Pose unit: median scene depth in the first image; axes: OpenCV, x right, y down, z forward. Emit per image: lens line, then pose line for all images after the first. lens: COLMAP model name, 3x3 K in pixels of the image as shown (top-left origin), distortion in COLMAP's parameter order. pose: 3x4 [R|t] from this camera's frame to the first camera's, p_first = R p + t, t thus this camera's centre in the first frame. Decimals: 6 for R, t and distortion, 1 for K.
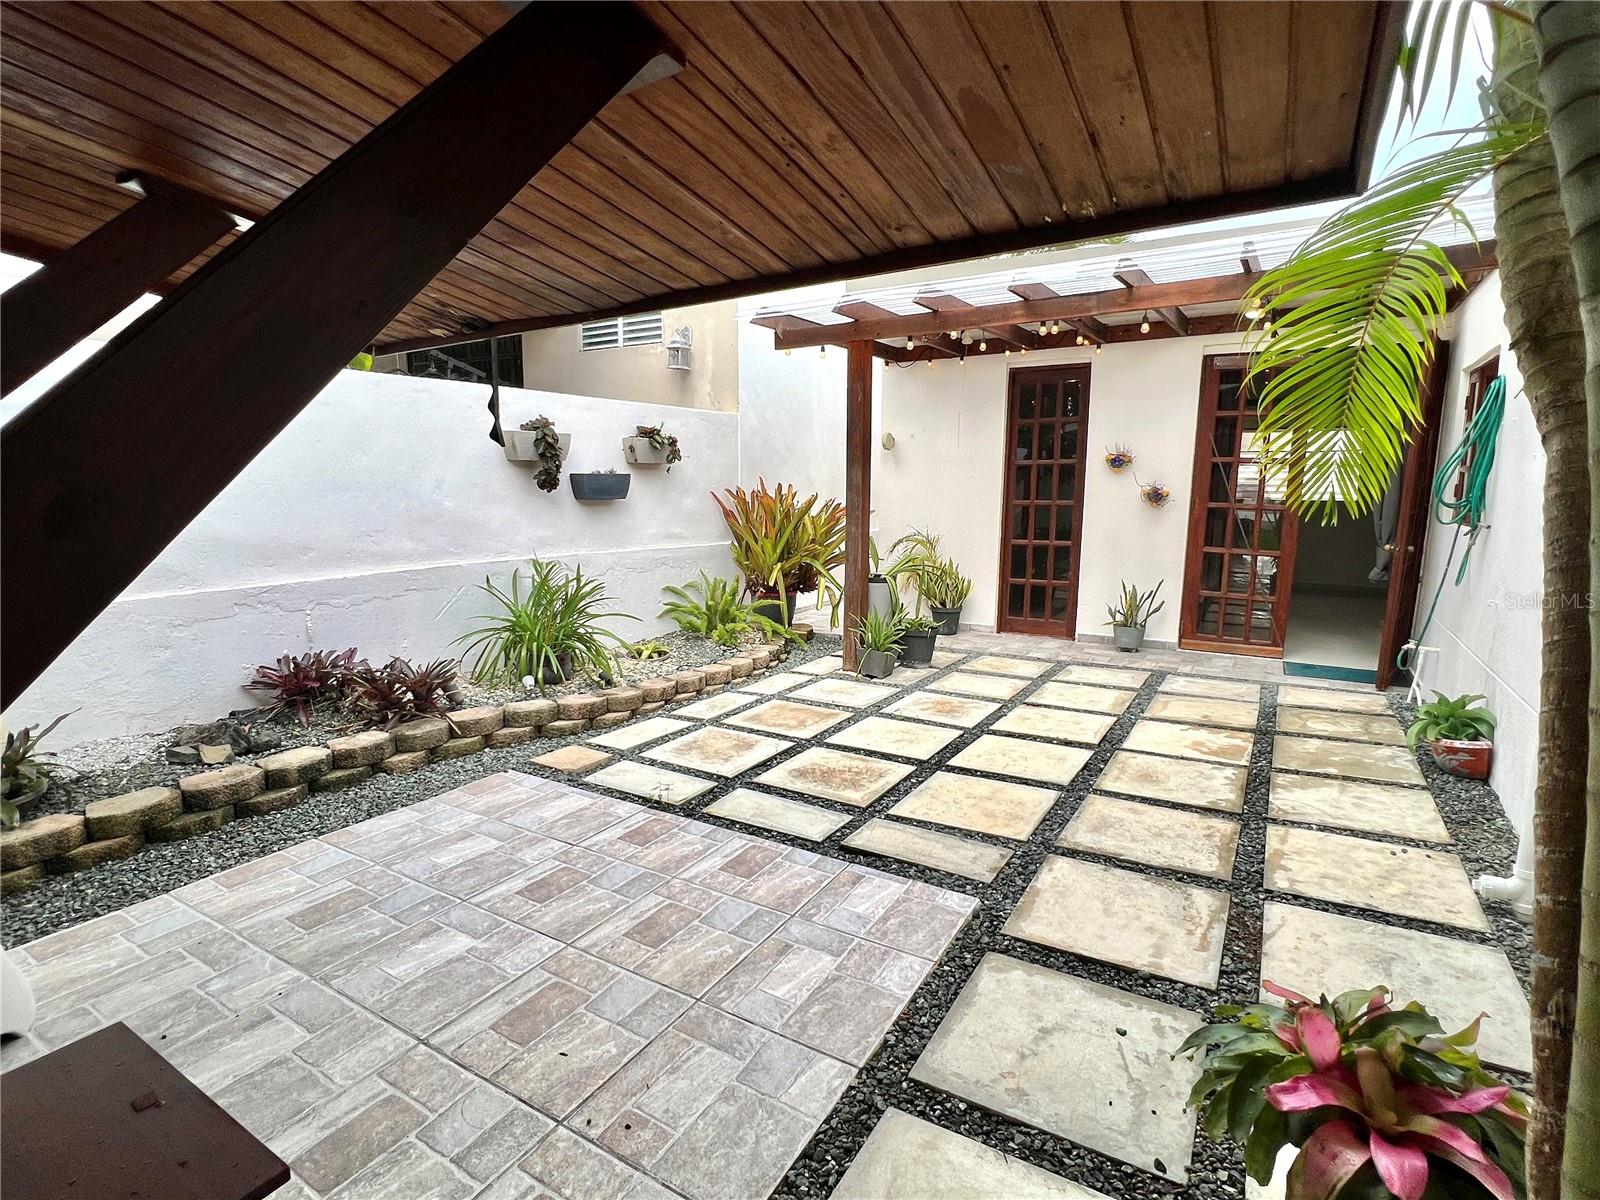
lens RADIAL K [[808.9, 0, 794.1], [0, 808.9, 602.2], [0, 0, 1]] dist [0.000496, 0.000591]
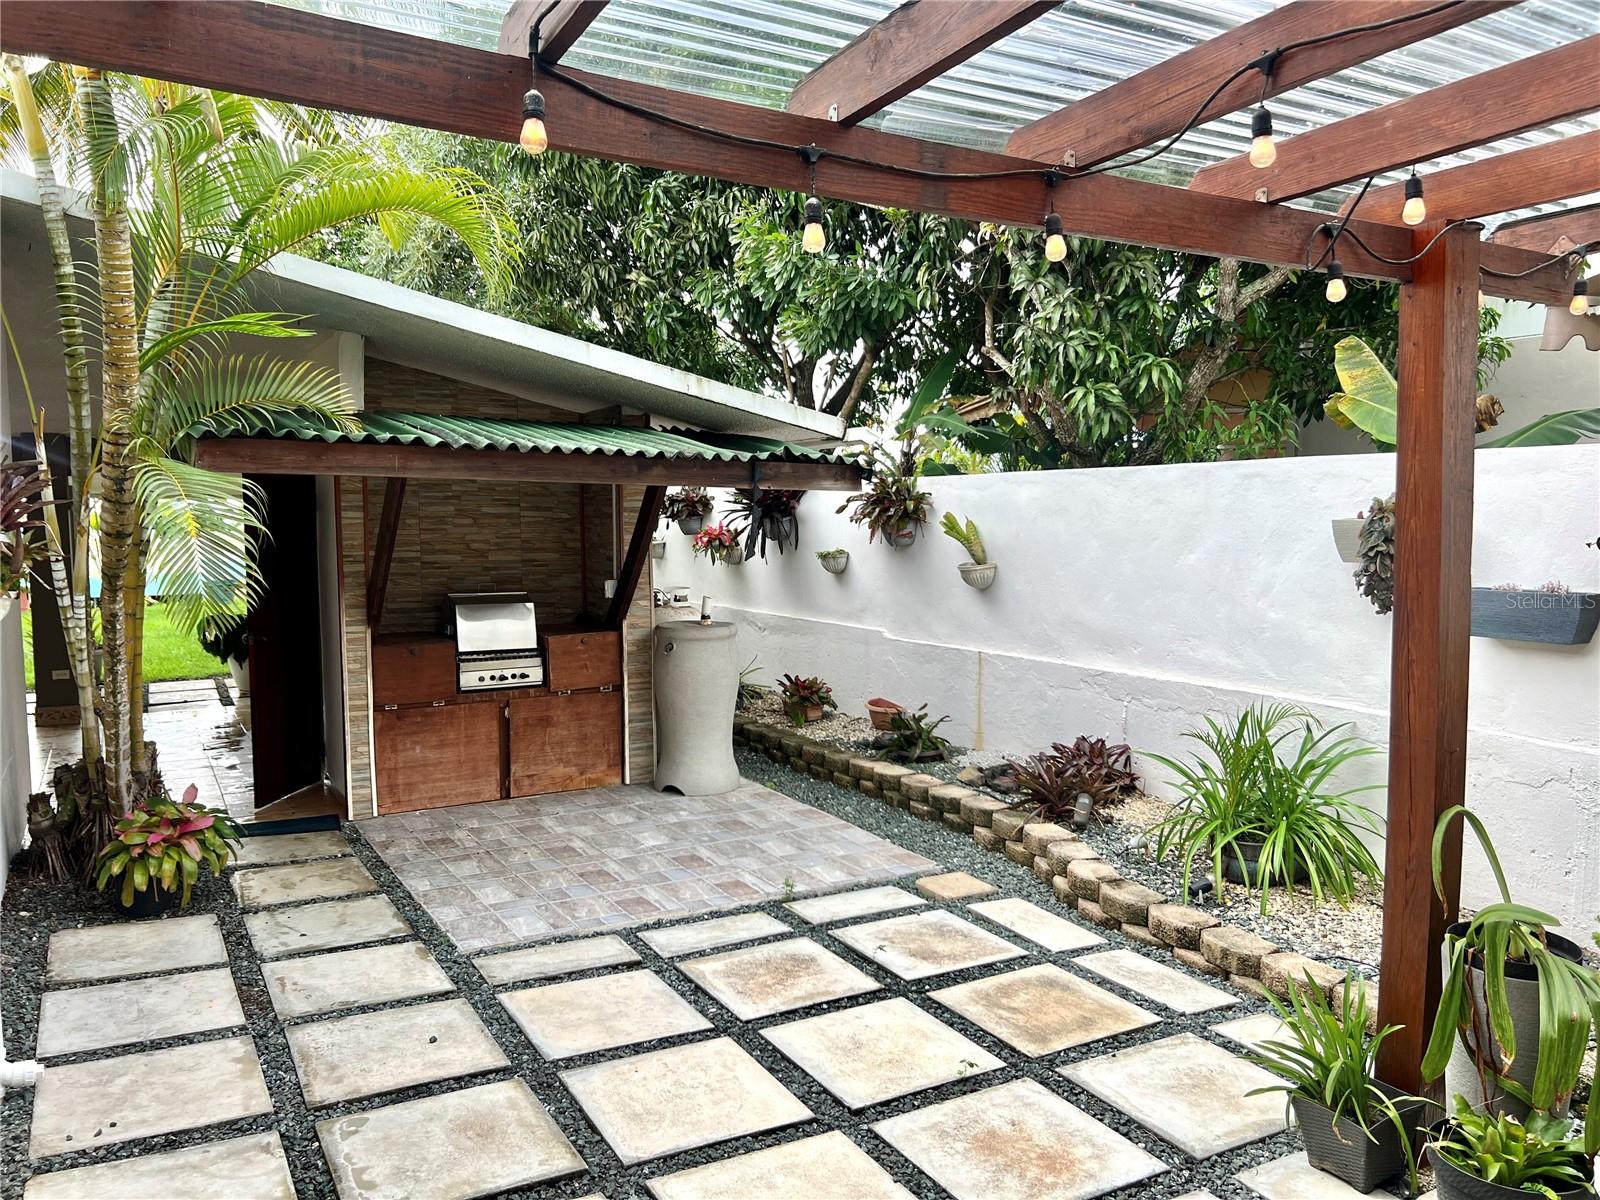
lens RADIAL K [[1218.7, 0, 800.0], [0, 1218.7, 600.0], [0, 0, 1]] dist [0.042020, -0.005967]
pose [[-0.482963, 0.065315, -0.873201, 1.003557], [-0.133680, 0.980025, 0.147243, -0.307205], [0.865376, 0.187843, -0.464585, 1.425236]]
